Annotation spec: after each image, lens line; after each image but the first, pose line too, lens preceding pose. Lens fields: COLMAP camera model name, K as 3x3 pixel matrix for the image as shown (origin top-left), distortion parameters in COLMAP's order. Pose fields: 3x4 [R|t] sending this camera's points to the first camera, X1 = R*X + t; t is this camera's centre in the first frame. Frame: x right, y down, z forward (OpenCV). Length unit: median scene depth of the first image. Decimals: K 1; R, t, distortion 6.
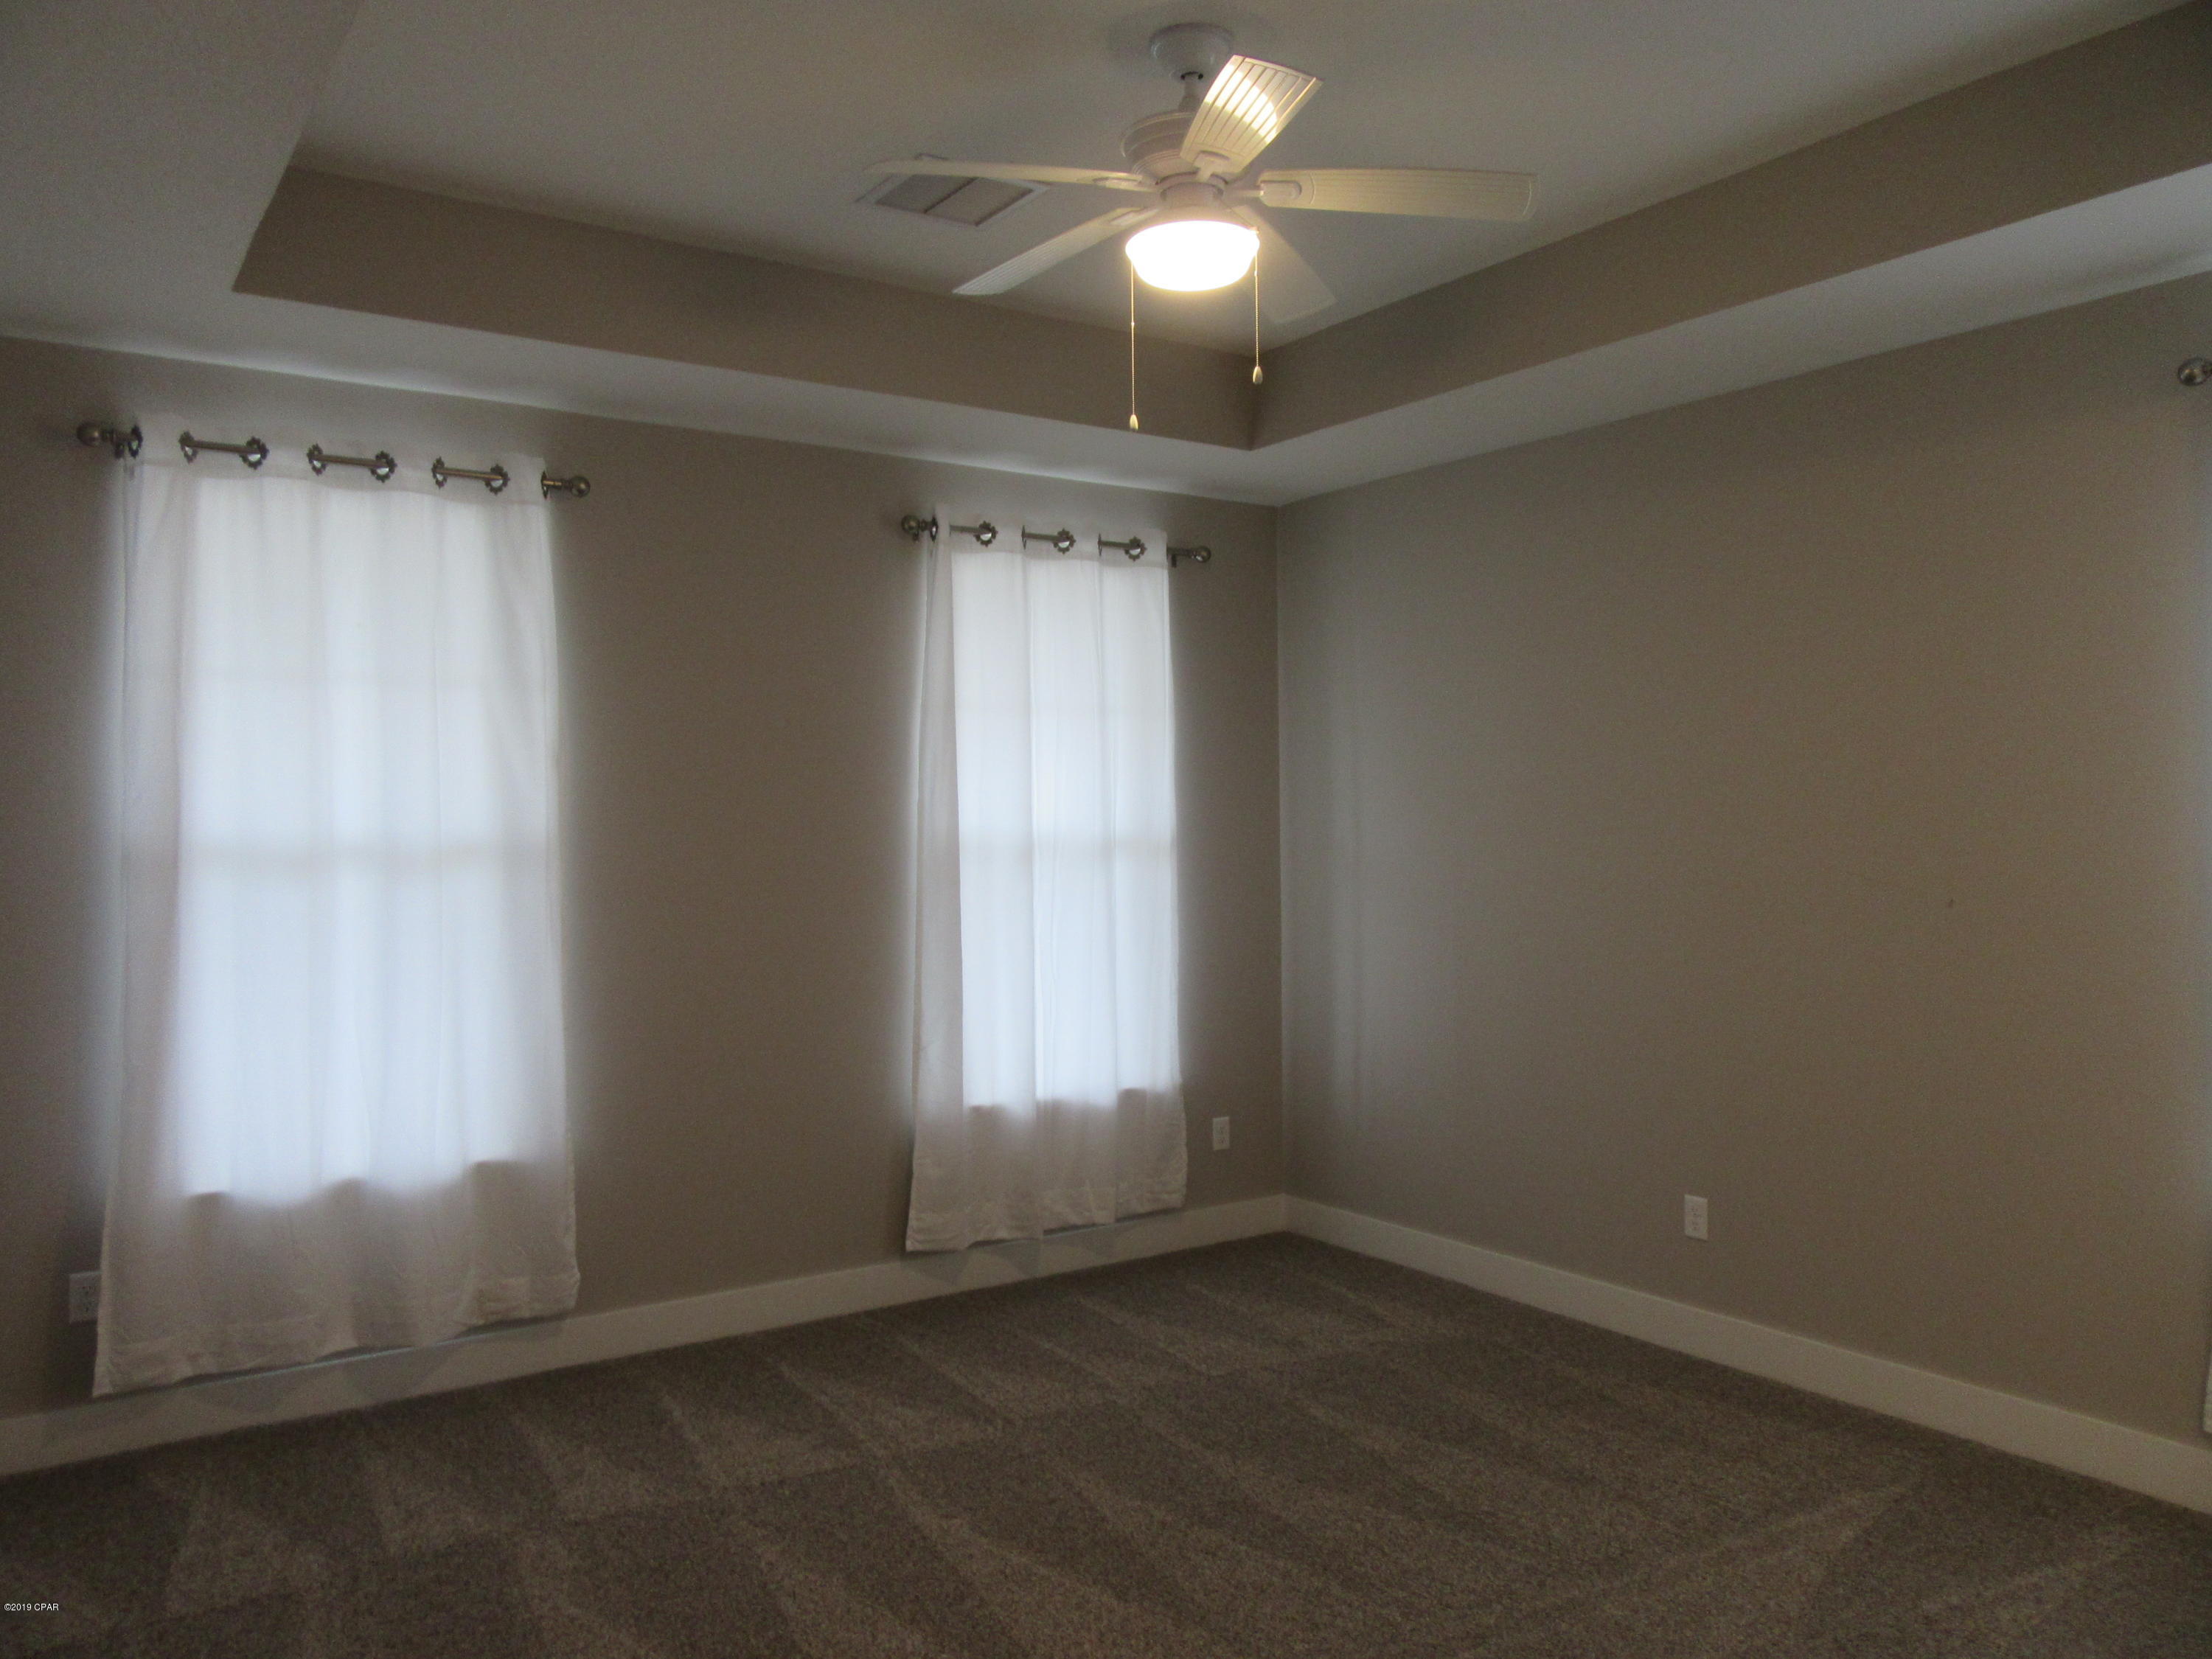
lens RADIAL K [[1637.0, 0, 1097.4], [0, 1637.0, 834.0], [0, 0, 1]] dist [-0.003243, 0.003156]
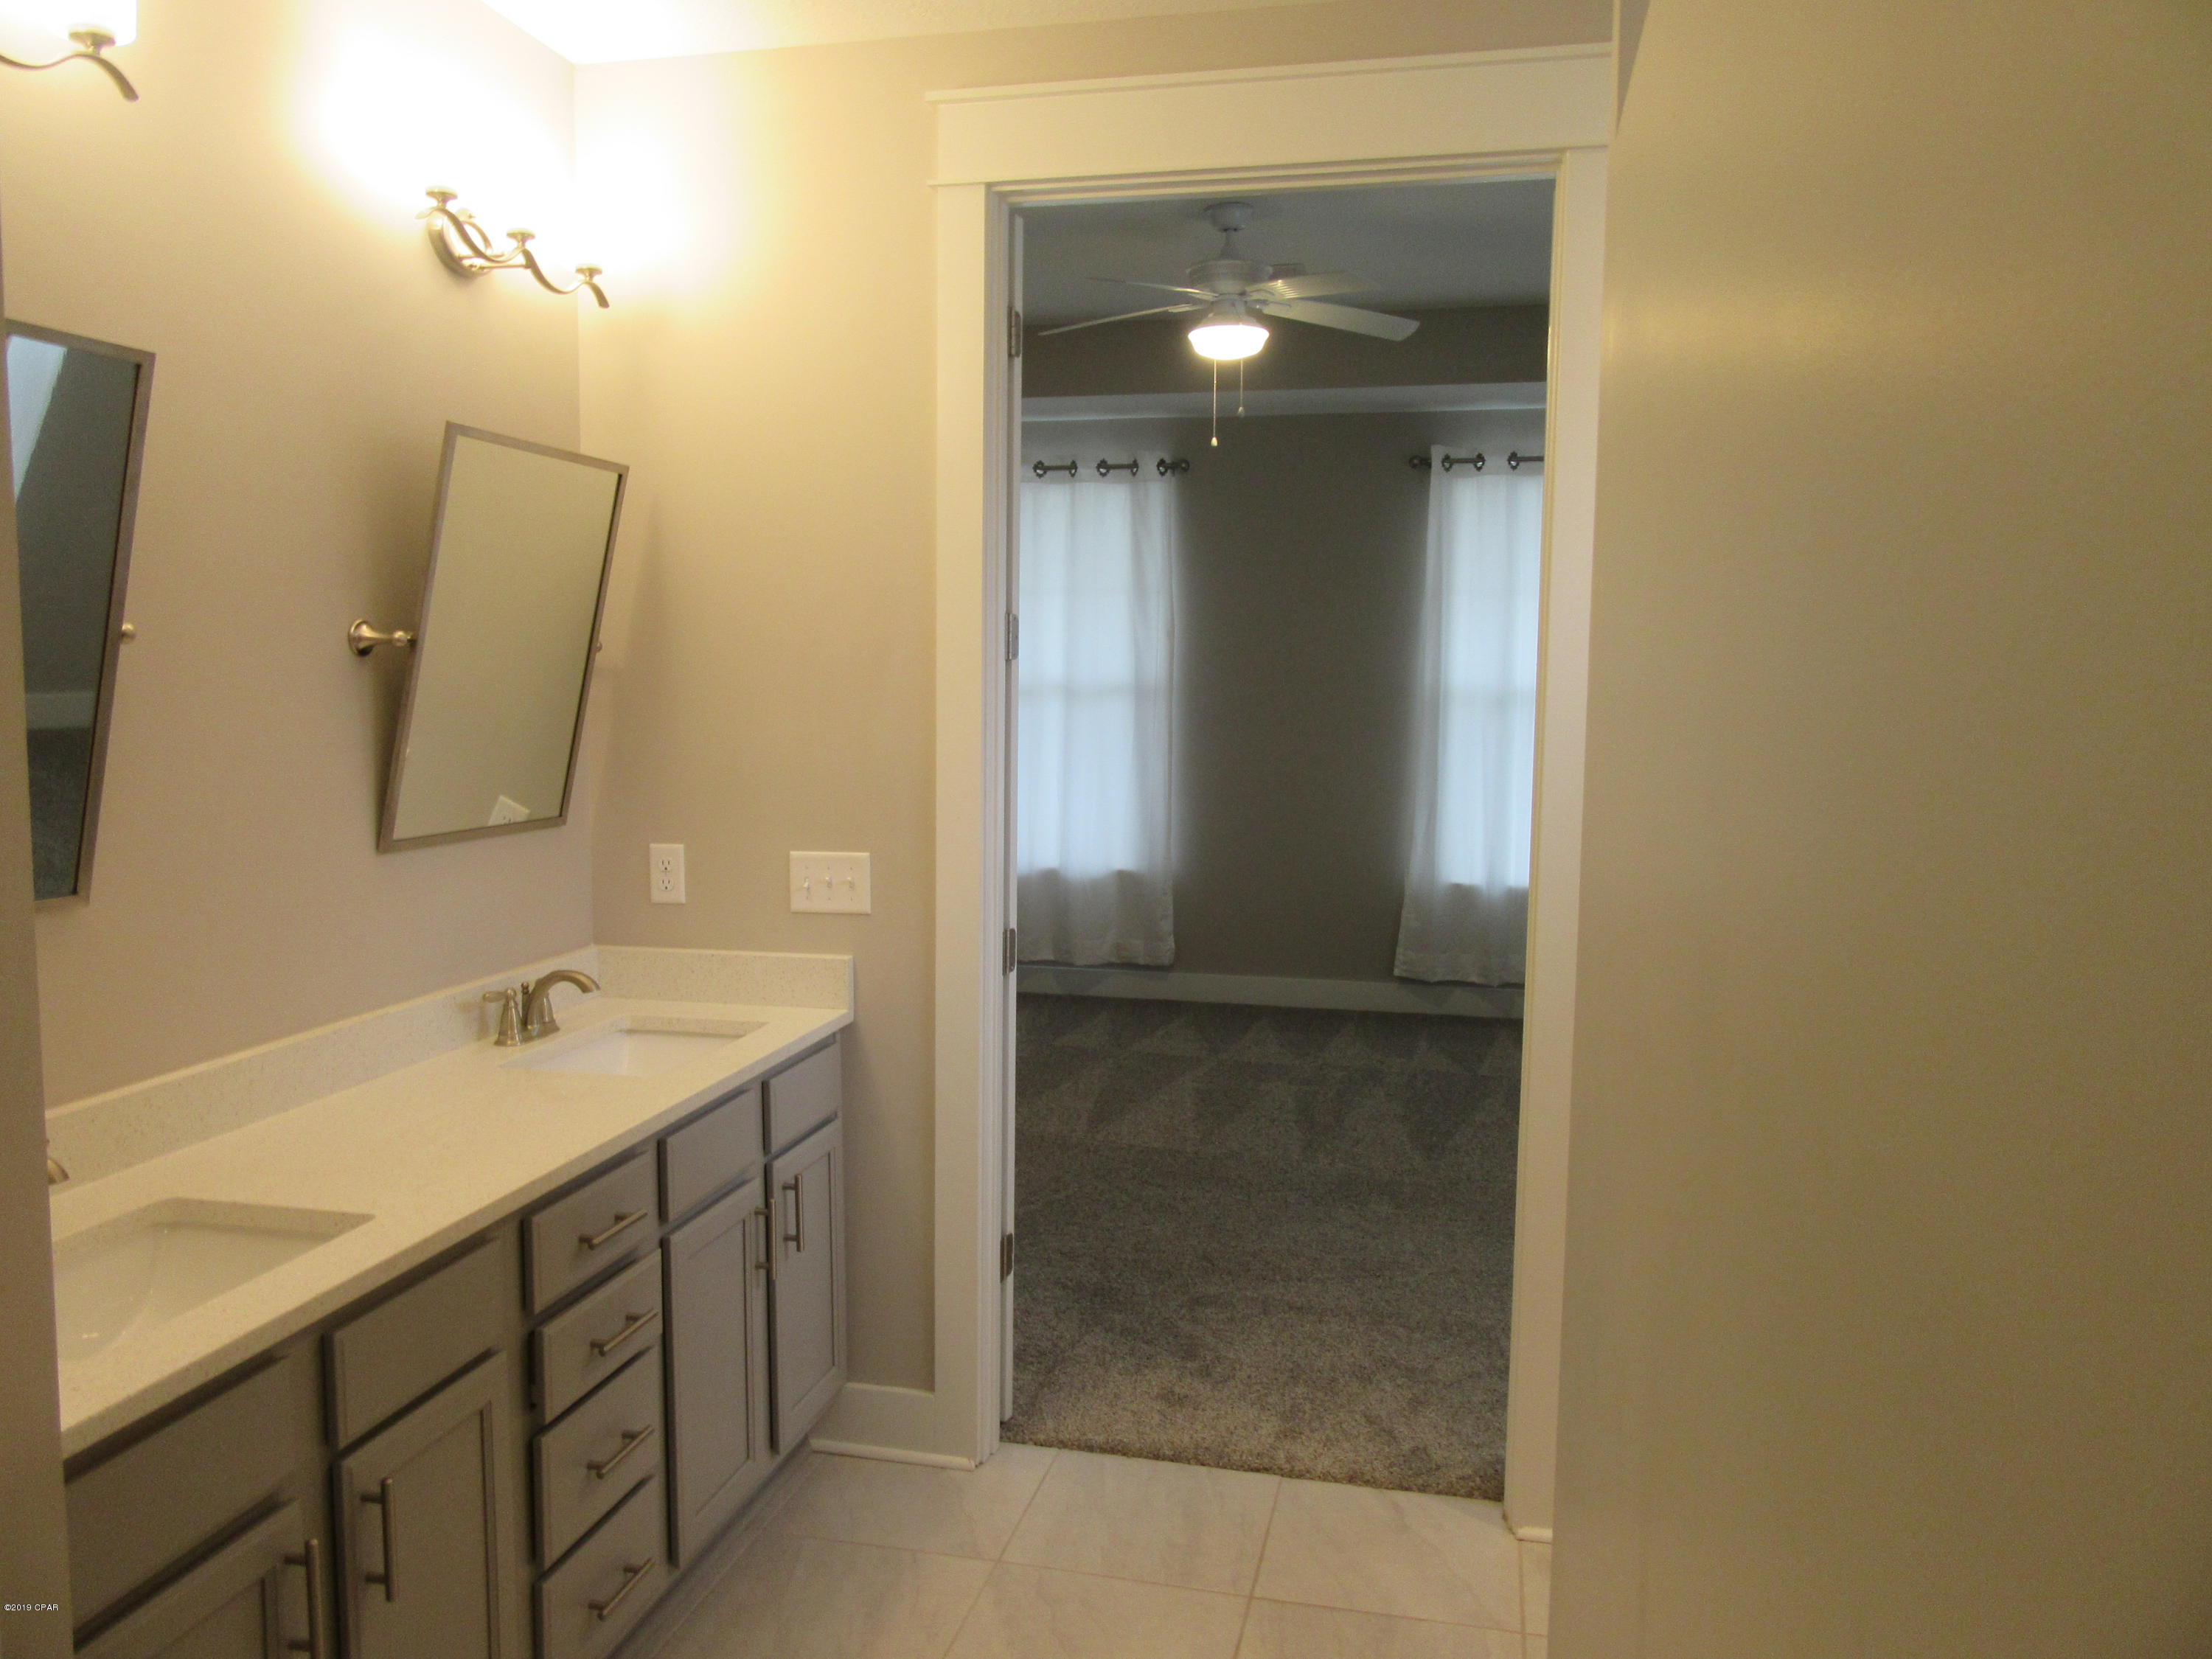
lens RADIAL K [[1637.0, 0, 1103.1], [0, 1637.0, 830.1], [0, 0, 1]] dist [-0.003243, 0.003156]
pose [[0.673409, 0.082567, -0.734645, 0.861366], [-0.017497, 0.995245, 0.095818, -0.006493], [0.739063, -0.051671, 0.671651, -0.169146]]
